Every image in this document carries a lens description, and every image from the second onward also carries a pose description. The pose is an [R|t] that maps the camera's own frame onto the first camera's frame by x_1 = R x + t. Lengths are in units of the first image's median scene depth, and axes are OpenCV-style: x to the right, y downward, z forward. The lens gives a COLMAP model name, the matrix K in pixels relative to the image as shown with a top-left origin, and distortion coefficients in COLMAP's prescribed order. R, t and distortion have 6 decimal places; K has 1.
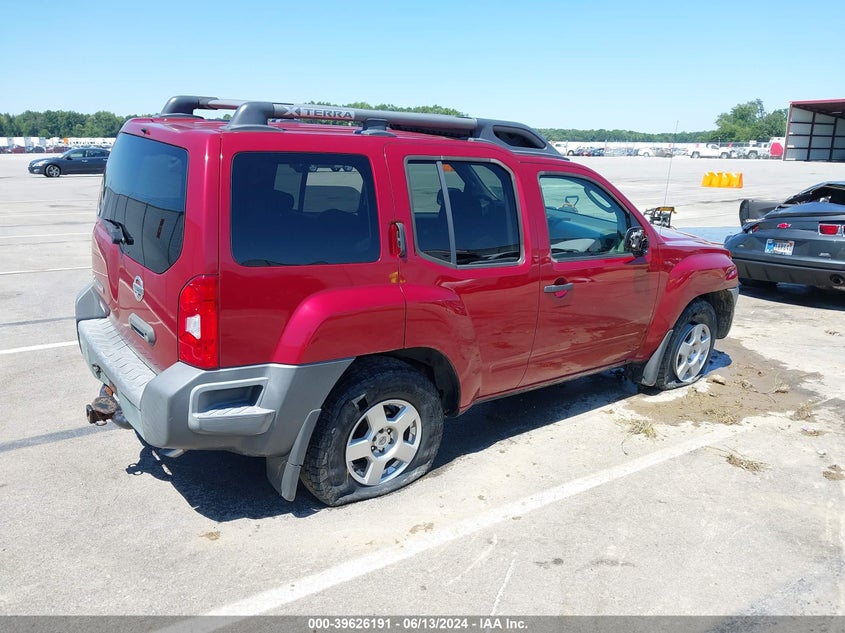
lens RADIAL K [[673.1, 0, 422.5], [0, 673.1, 316.5], [0, 0, 1]] dist [0.004928, 0.000173]
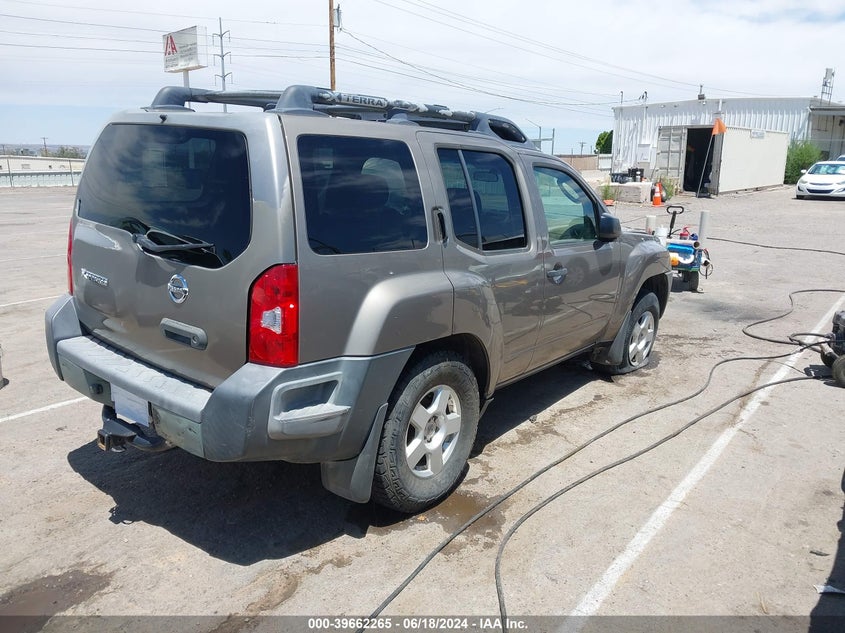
lens RADIAL K [[673.1, 0, 422.5], [0, 673.1, 316.5], [0, 0, 1]] dist [0.004928, 0.000173]
pose [[0.965278, -0.071686, 0.251197, -0.325320], [0.080292, 0.996478, -0.024168, 0.041774], [-0.248580, 0.043497, 0.967634, 0.043735]]
